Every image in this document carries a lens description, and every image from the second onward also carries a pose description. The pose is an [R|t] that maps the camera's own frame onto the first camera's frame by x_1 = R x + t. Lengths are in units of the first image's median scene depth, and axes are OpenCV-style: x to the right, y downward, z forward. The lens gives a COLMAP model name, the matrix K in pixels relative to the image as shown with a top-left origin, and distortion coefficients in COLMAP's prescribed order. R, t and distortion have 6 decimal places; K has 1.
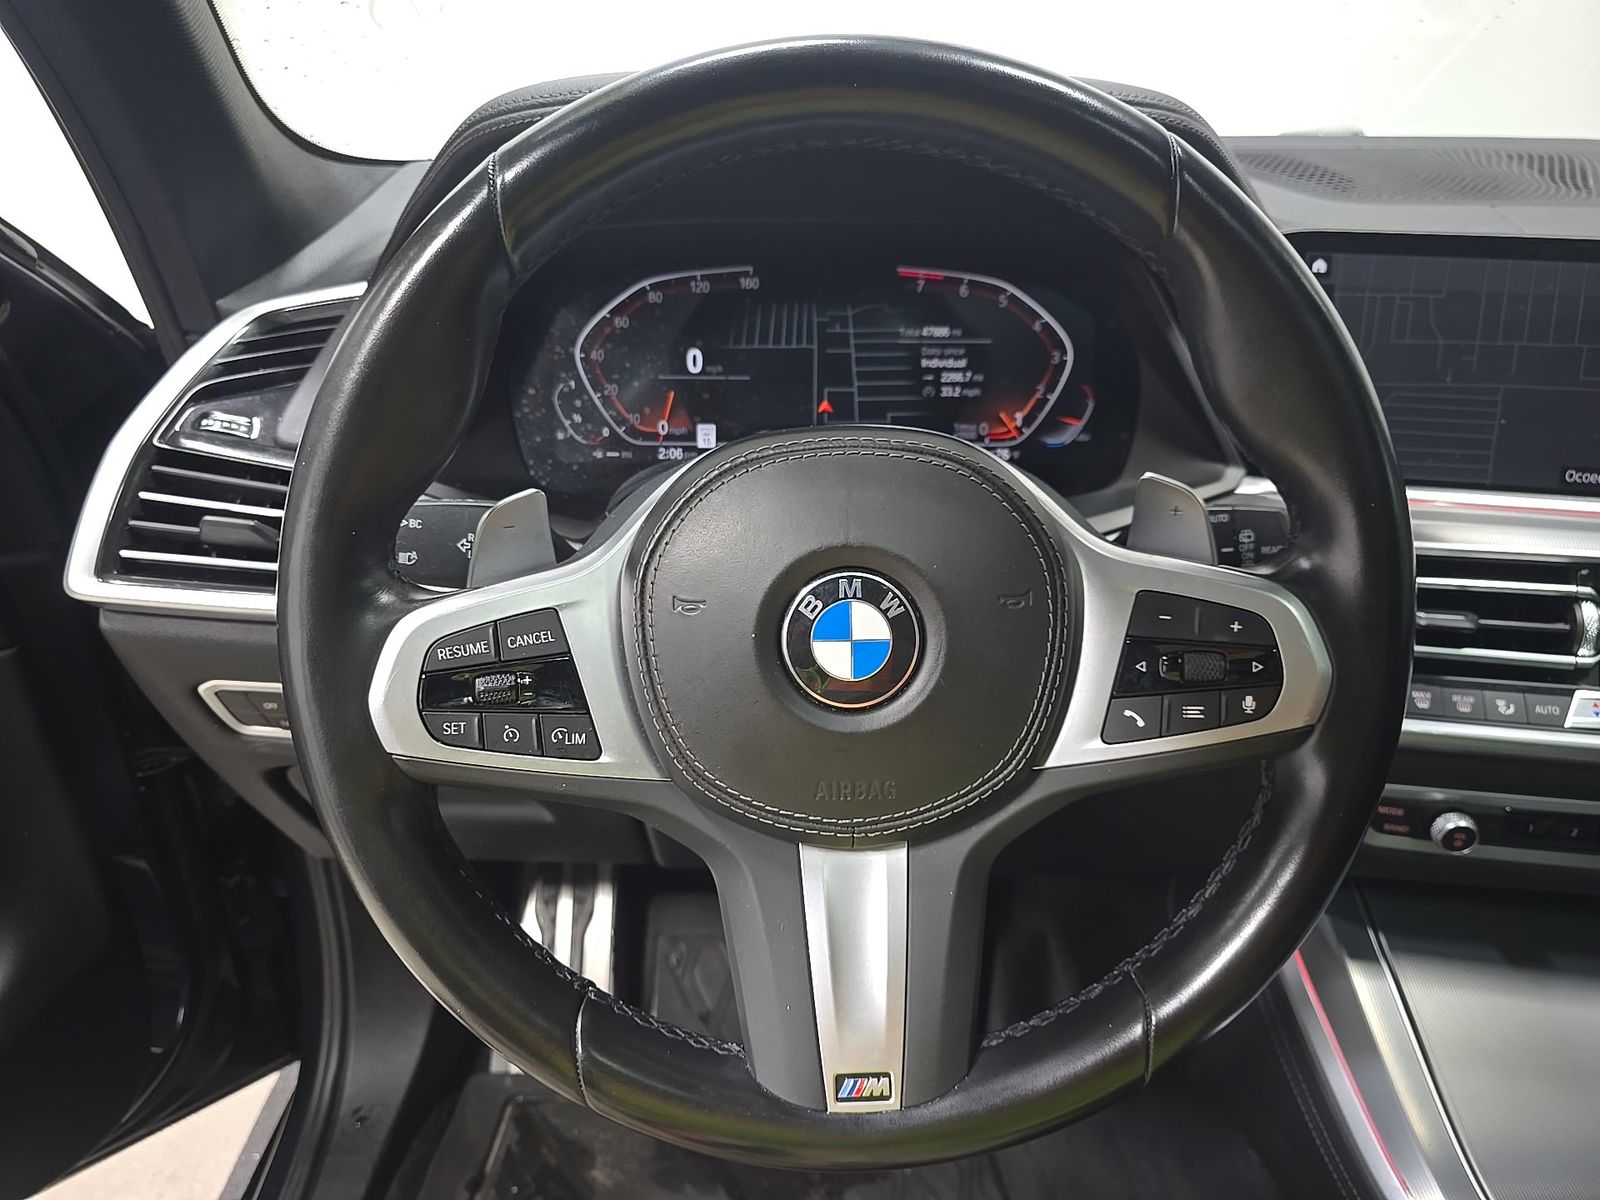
lens RADIAL K [[1094.1, 0, 803.8], [0, 1094.1, 623.8], [0, 0, 1]] dist [0.074379, -0.095712]
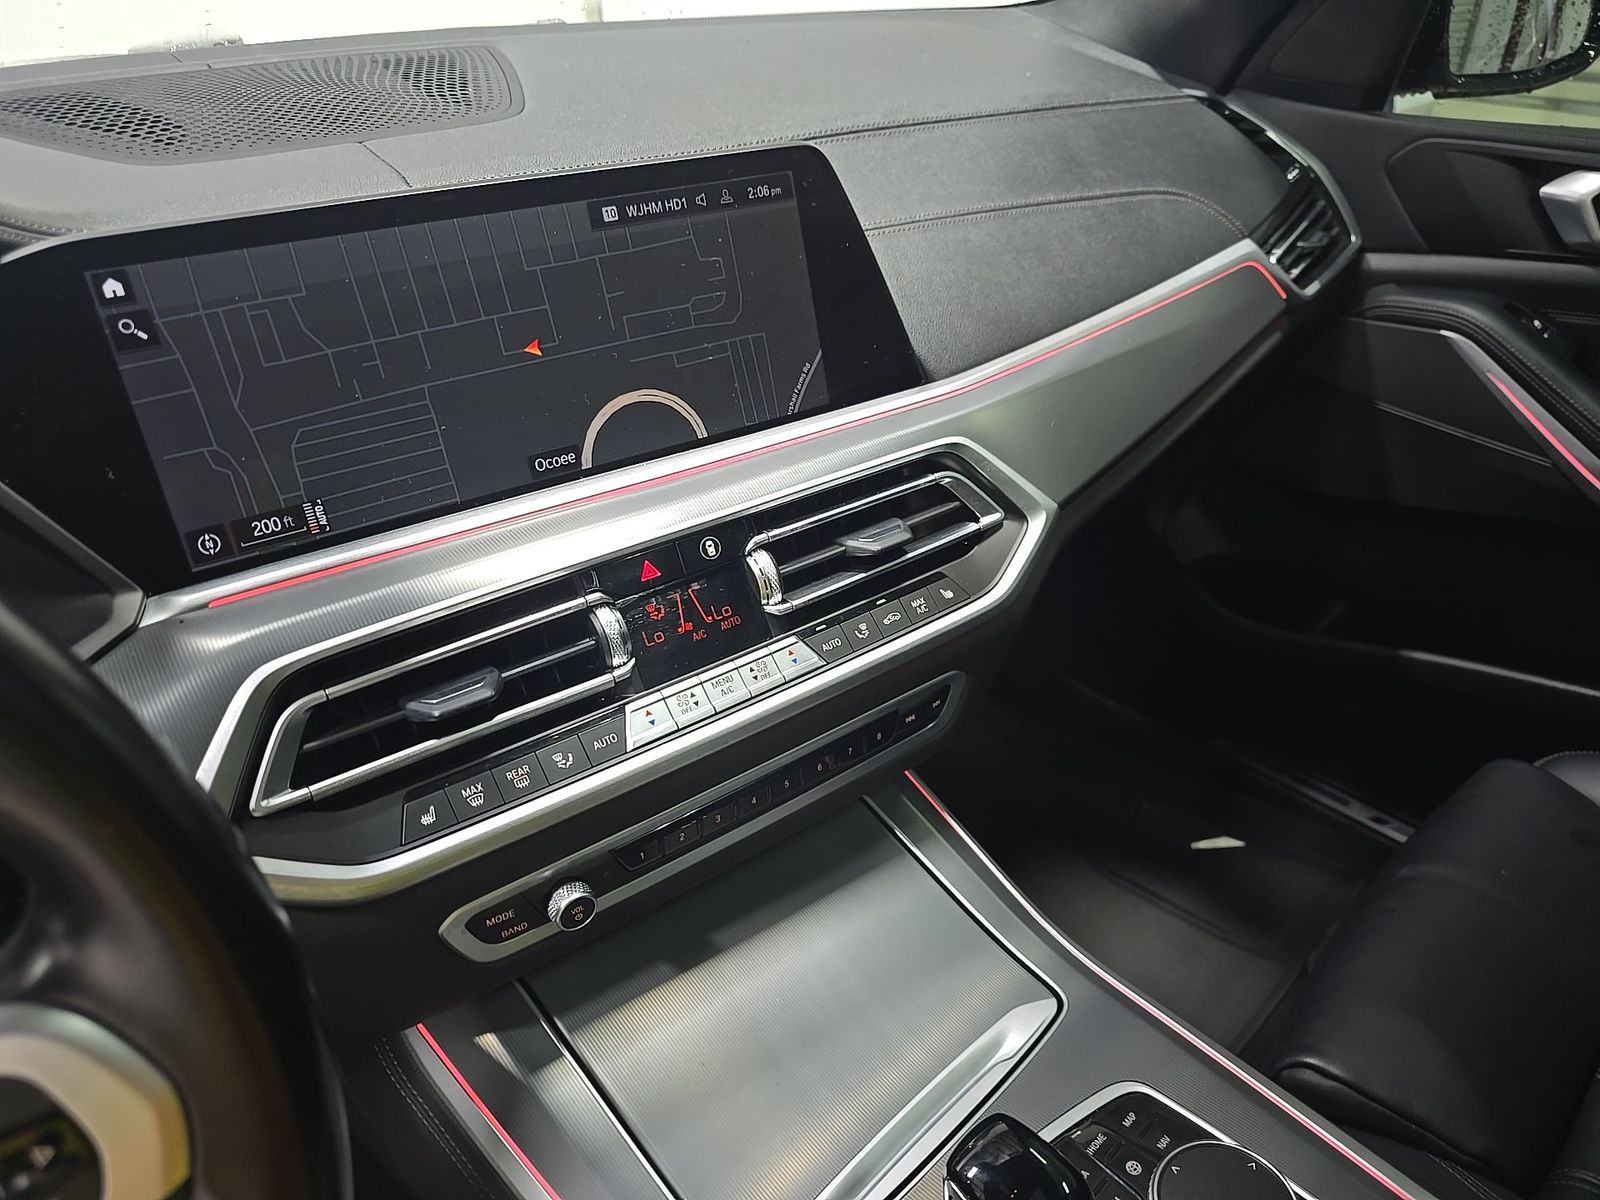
lens RADIAL K [[1094.1, 0, 803.8], [0, 1094.1, 623.8], [0, 0, 1]] dist [0.074379, -0.095712]
pose [[0.727114, -0.383514, 0.569405, 0.289040], [0.327550, 0.922722, 0.203214, -0.121213], [-0.603338, 0.038749, 0.796544, 0.181474]]
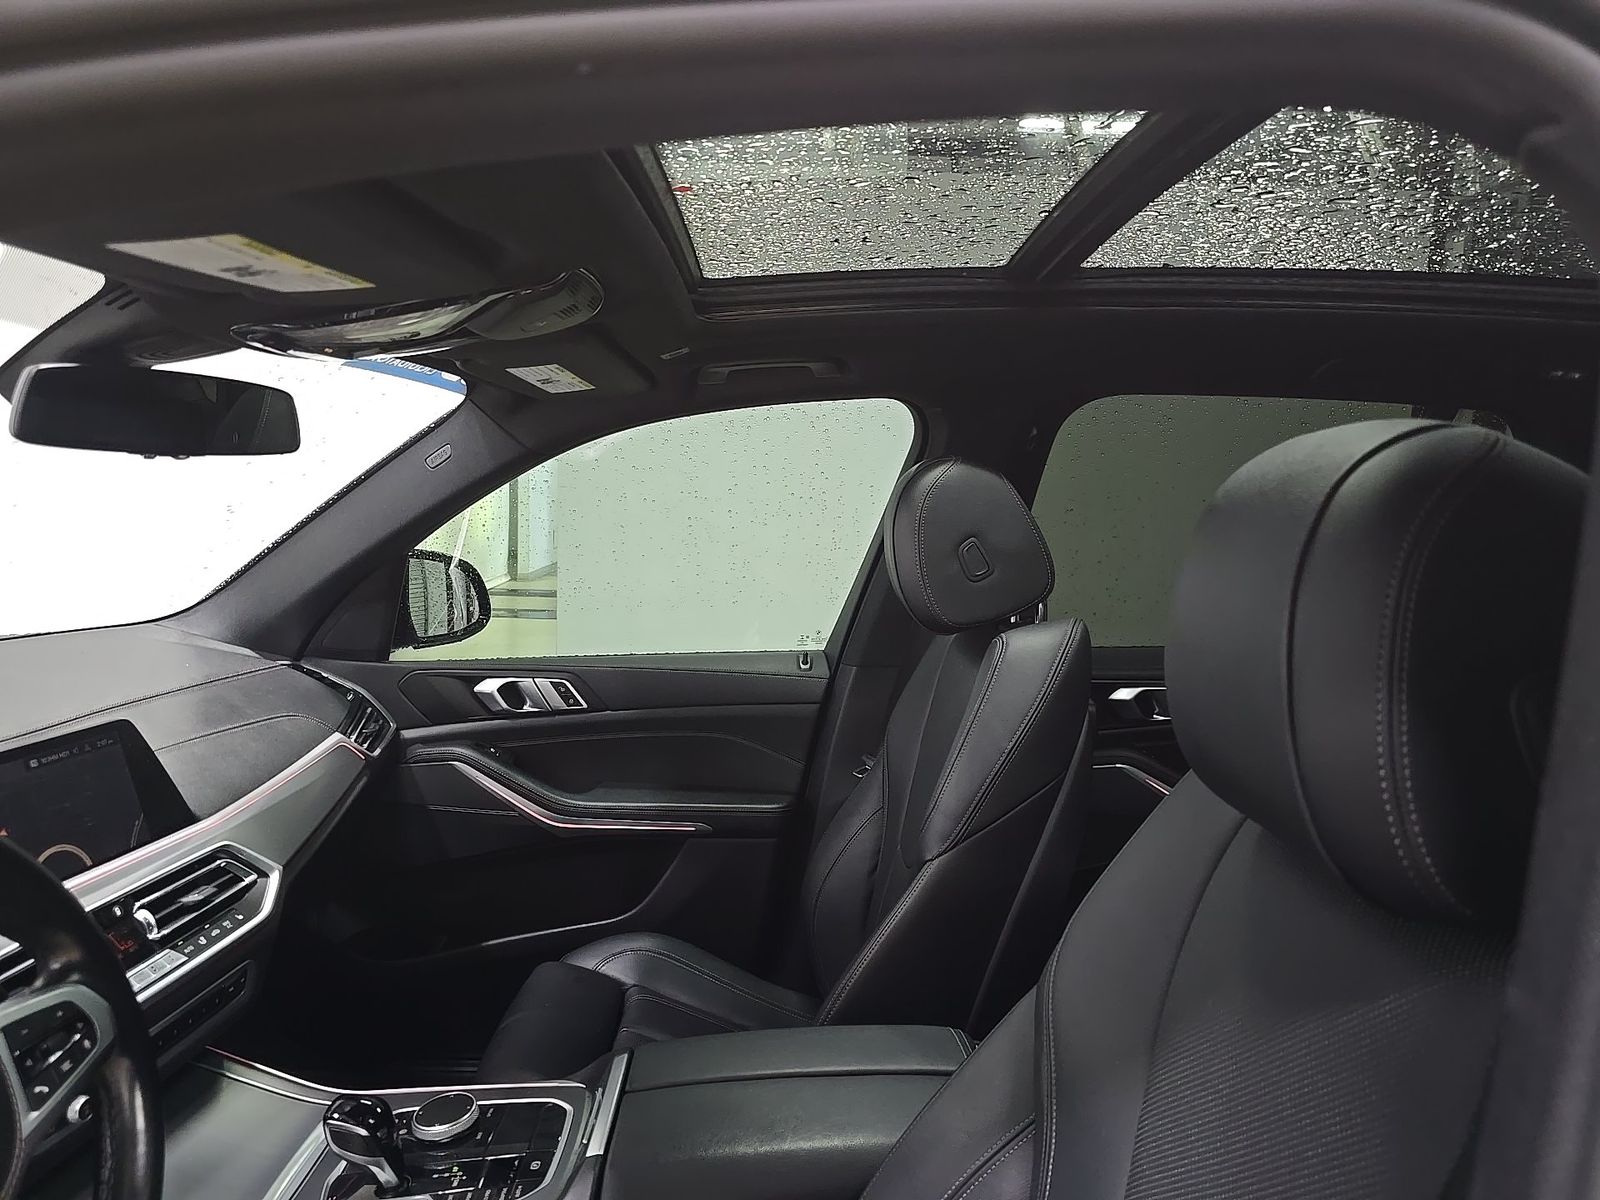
lens RADIAL K [[1094.1, 0, 803.8], [0, 1094.1, 623.8], [0, 0, 1]] dist [0.074379, -0.095712]
pose [[0.011466, -0.141877, 0.989818, -0.818651], [0.439794, 0.889714, 0.122434, -0.162156], [-0.898025, 0.433912, 0.072598, -0.335235]]
